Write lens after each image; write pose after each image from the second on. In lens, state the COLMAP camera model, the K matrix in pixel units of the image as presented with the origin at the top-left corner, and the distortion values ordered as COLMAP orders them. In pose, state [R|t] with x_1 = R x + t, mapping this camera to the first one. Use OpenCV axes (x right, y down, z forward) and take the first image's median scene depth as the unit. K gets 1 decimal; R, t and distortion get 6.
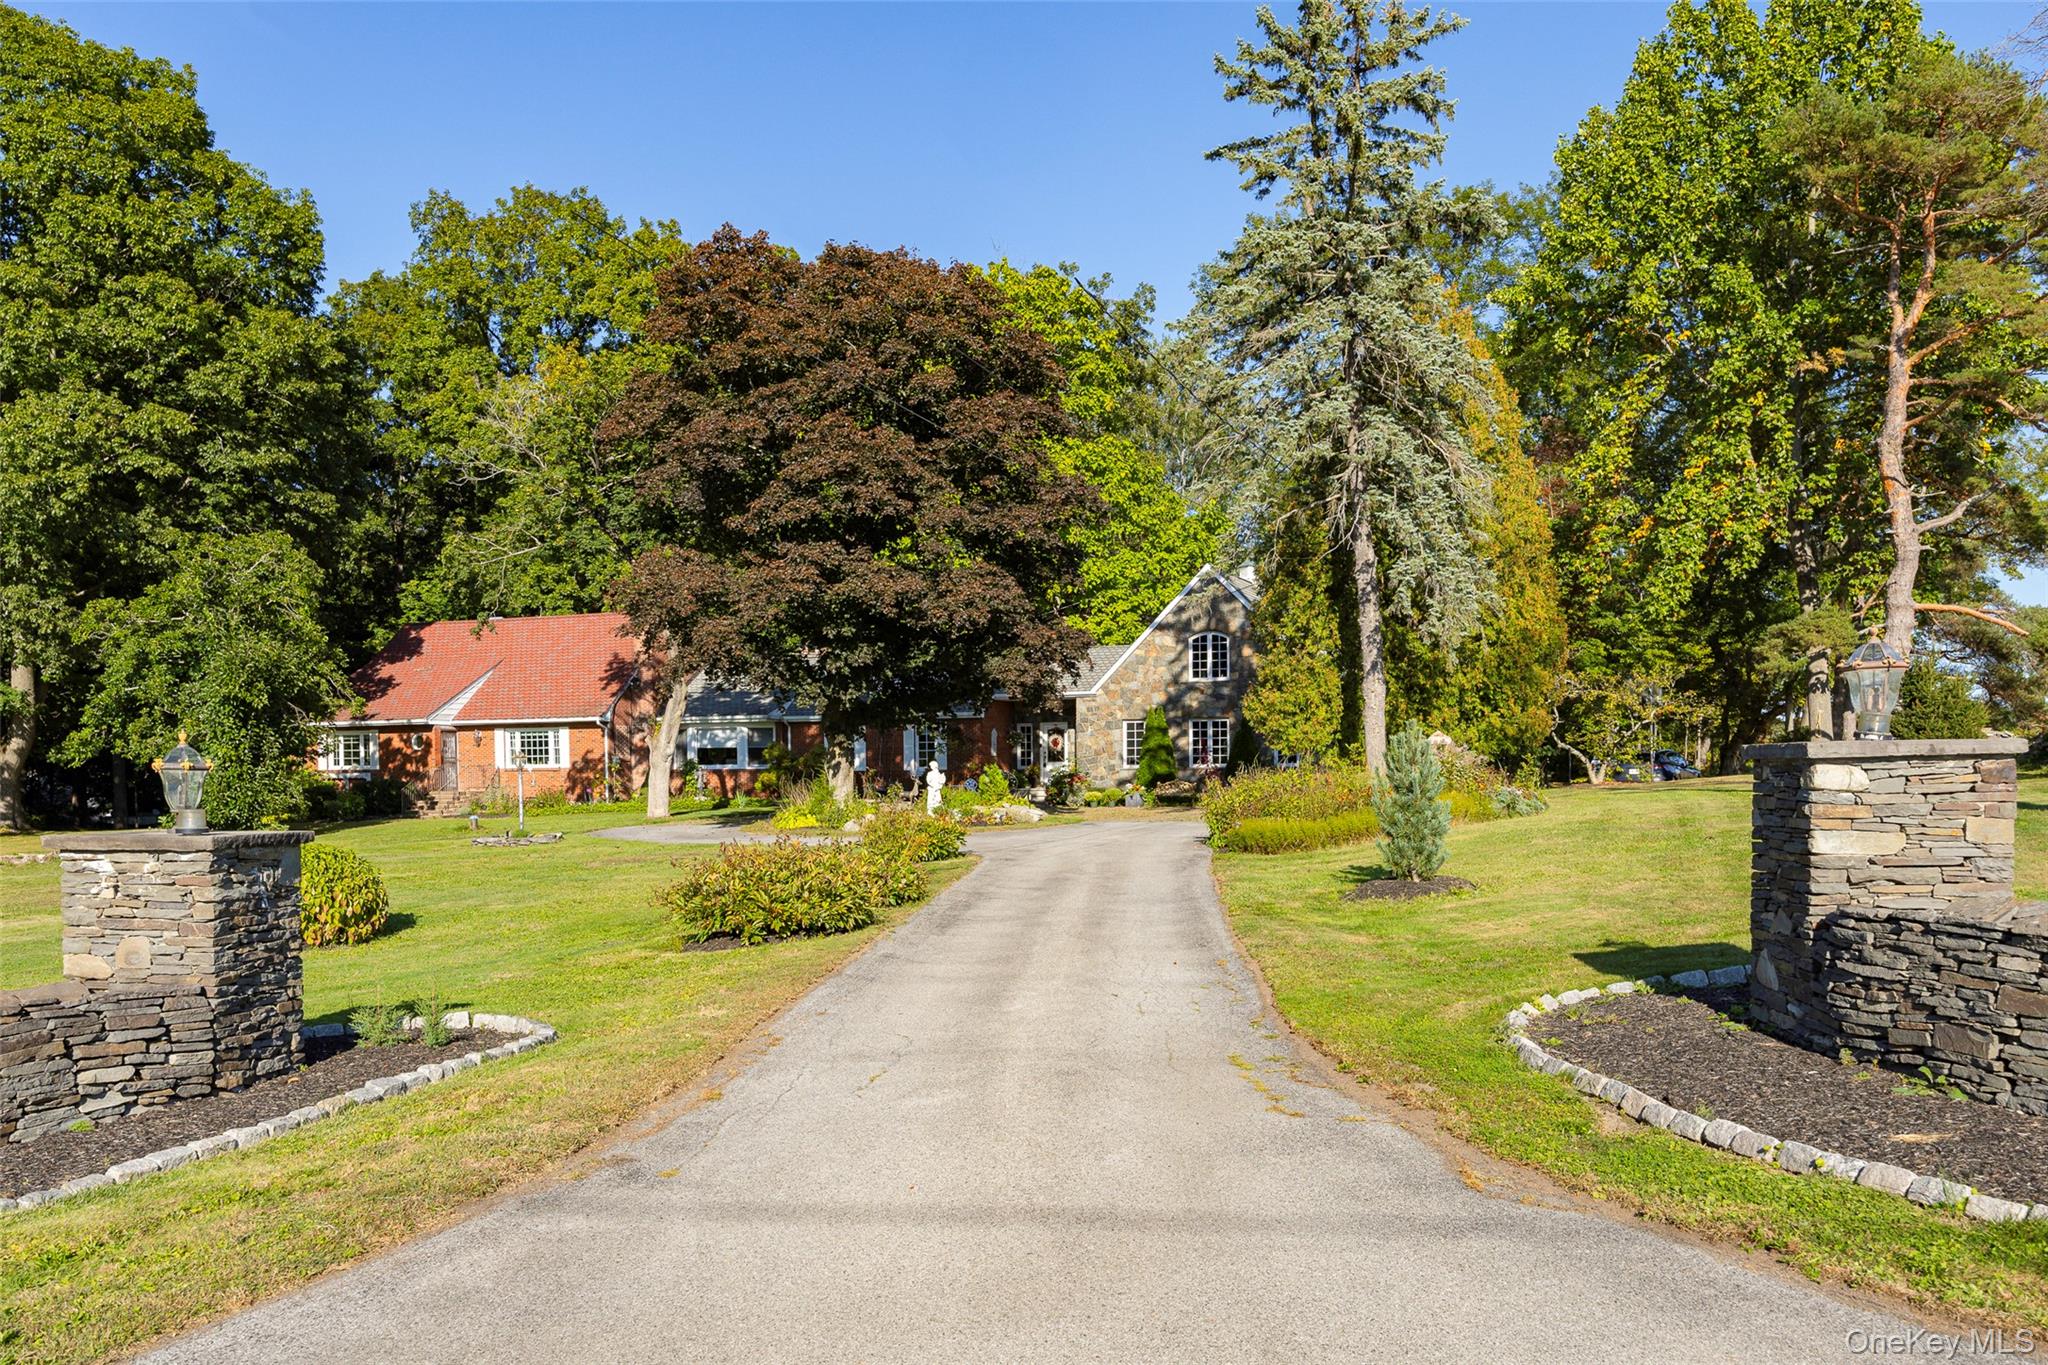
lens RADIAL K [[1654.3, 0, 1033.4], [0, 1654.3, 837.2], [0, 0, 1]] dist [-0.011357, 0.002035]
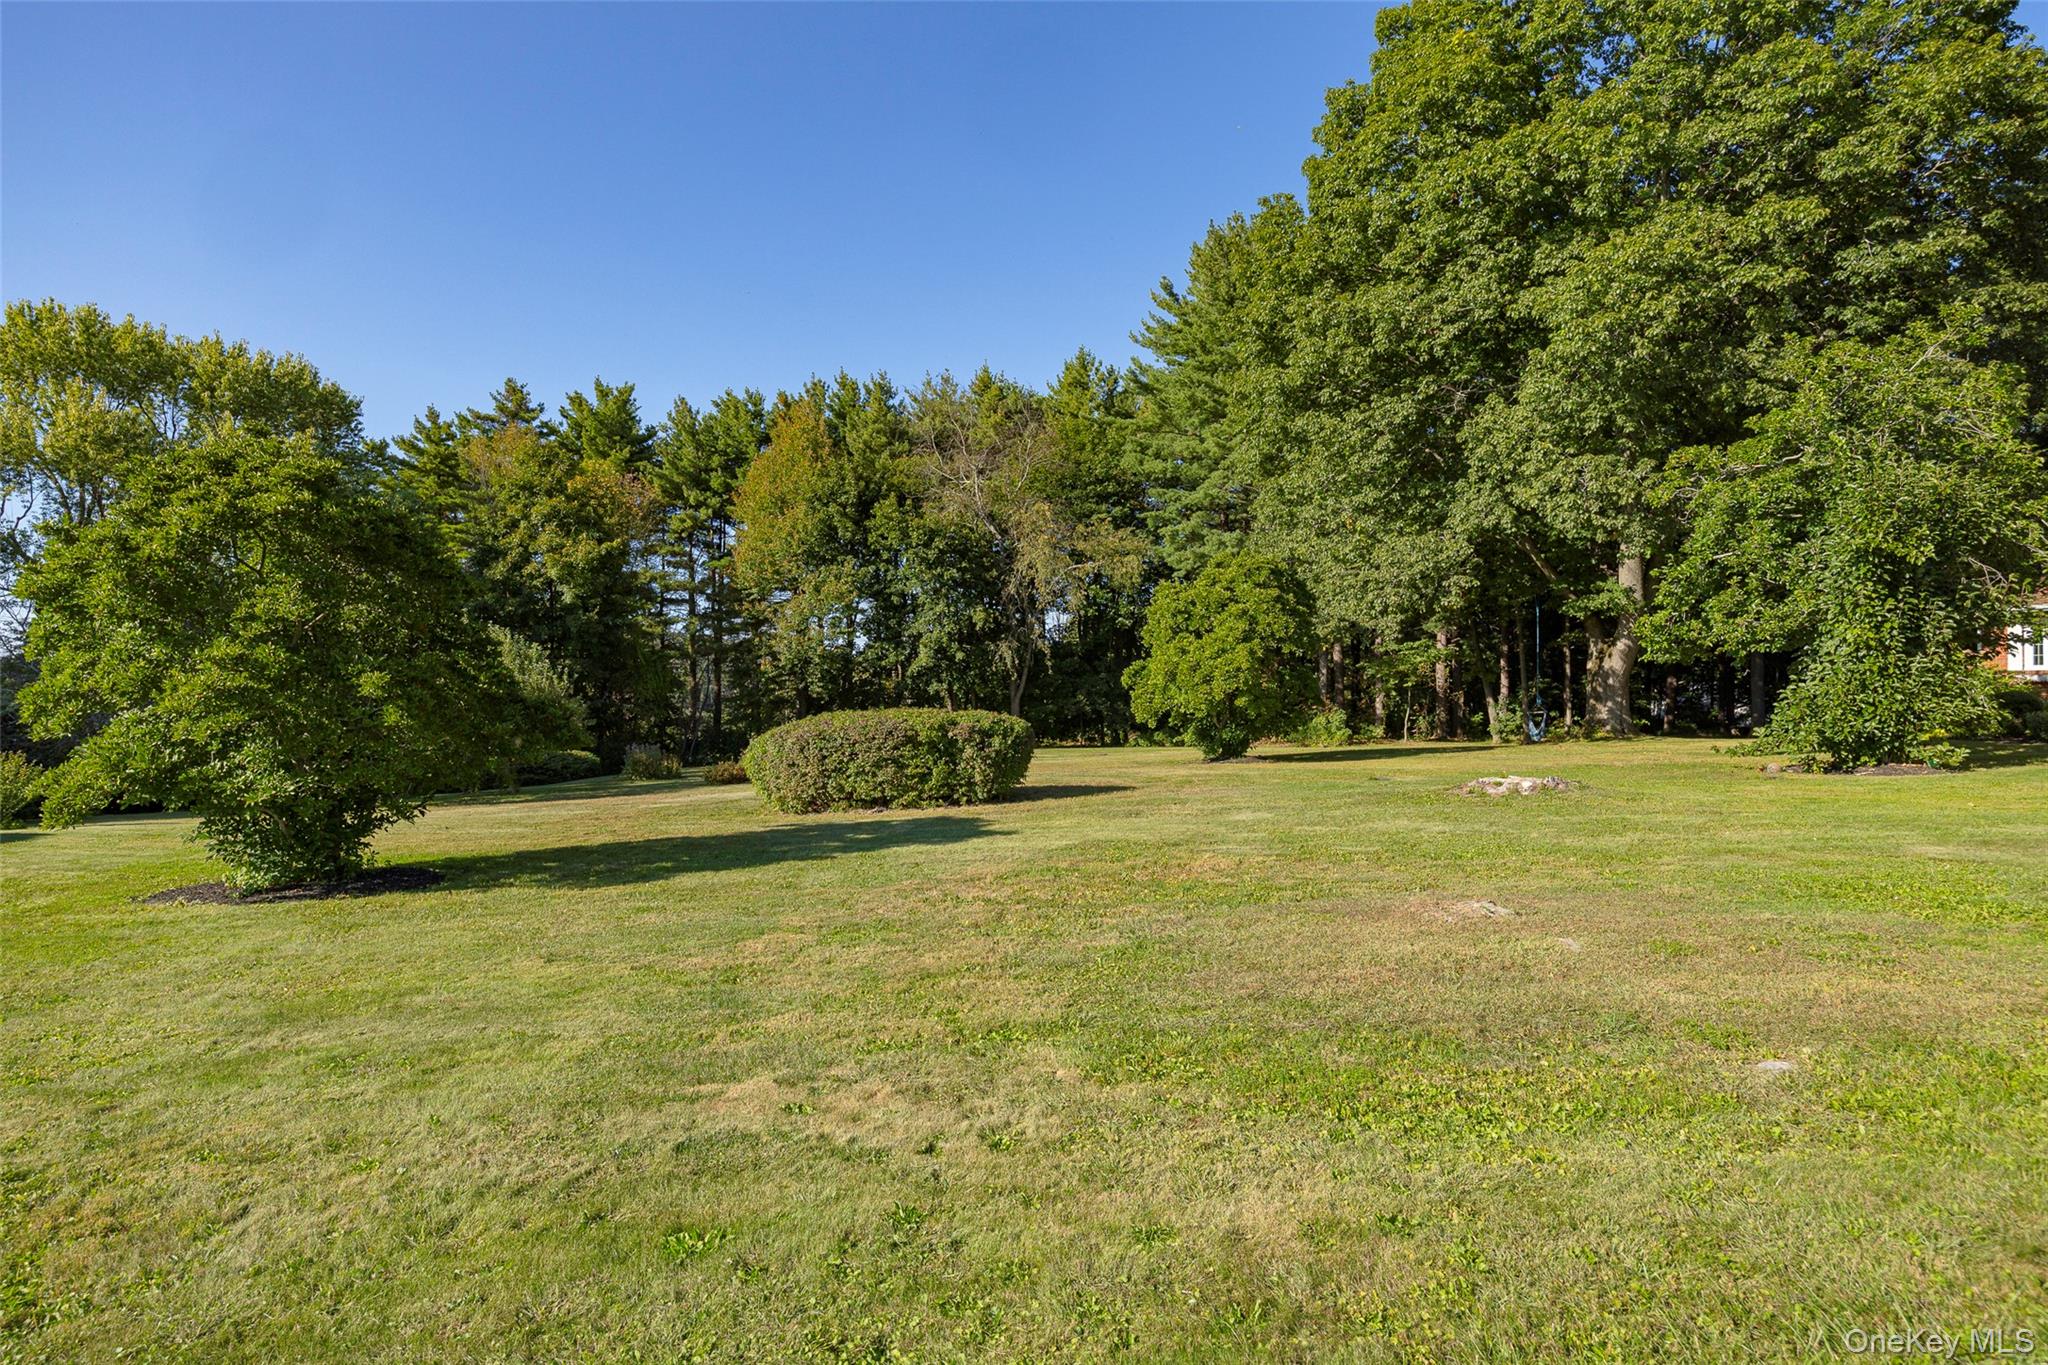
lens RADIAL K [[1137.9, 0, 1019.6], [0, 1137.9, 674.6], [0, 0, 1]] dist [-0.000144, -0.002848]
pose [[0.448099, -0.003402, -0.893978, -0.212572], [-0.041829, 0.998818, -0.024768, -0.008978], [0.893005, 0.048493, 0.447427, 0.453137]]
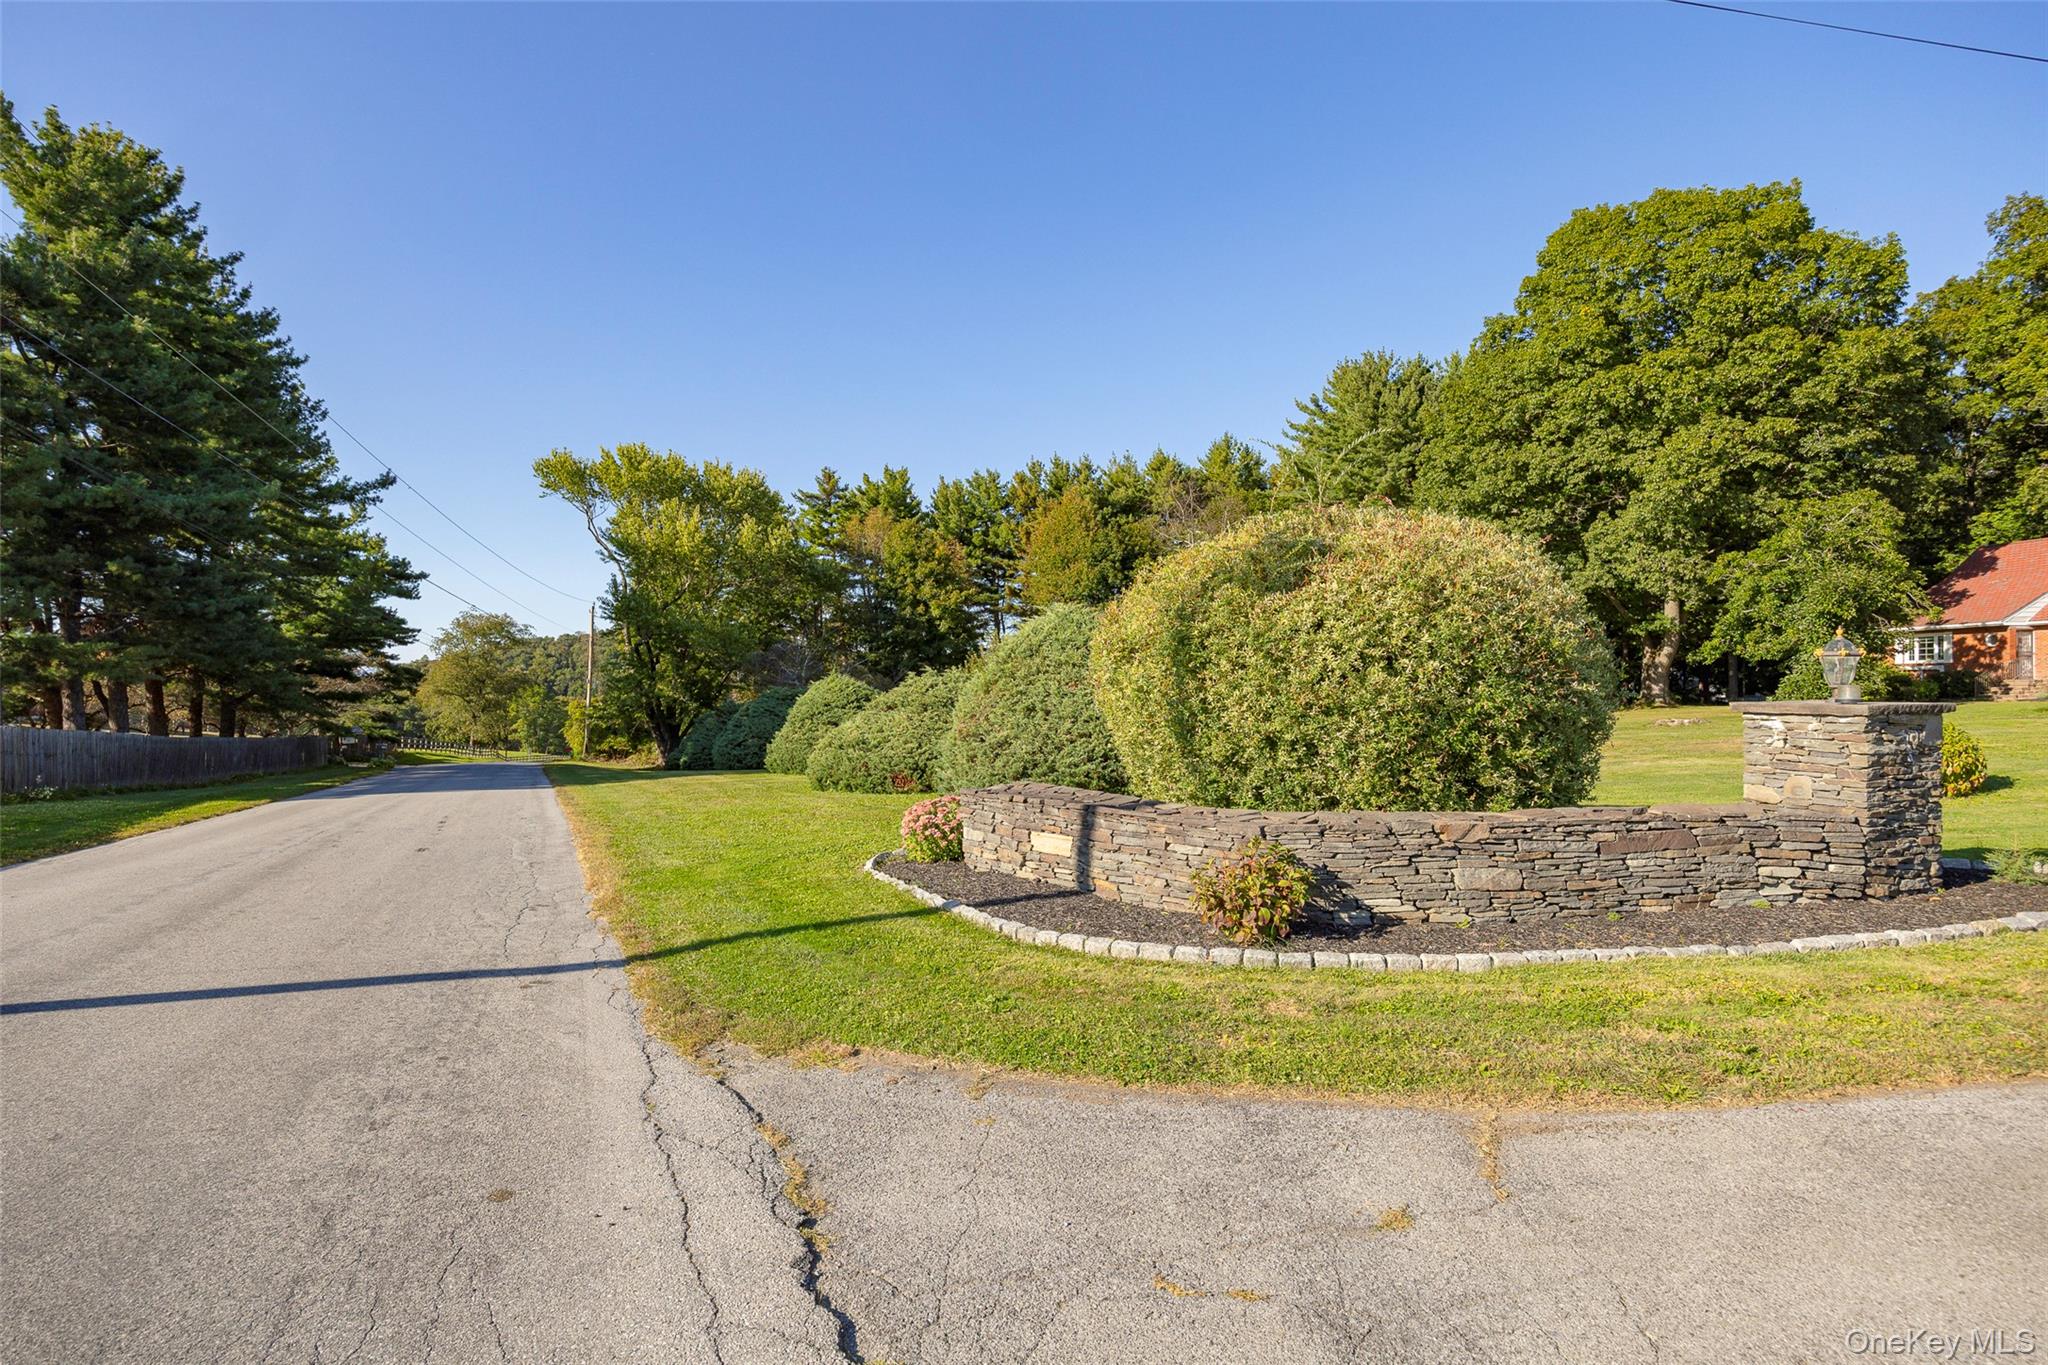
lens RADIAL K [[1022.7, 0, 1026.1], [0, 1022.7, 692.4], [0, 0, 1]] dist [-0.002679, -0.000335]
pose [[0.447496, 0.007862, -0.894252, -0.012190], [-0.023302, 0.999724, -0.002871, 0.001413], [0.893983, 0.022123, 0.447555, 0.004568]]
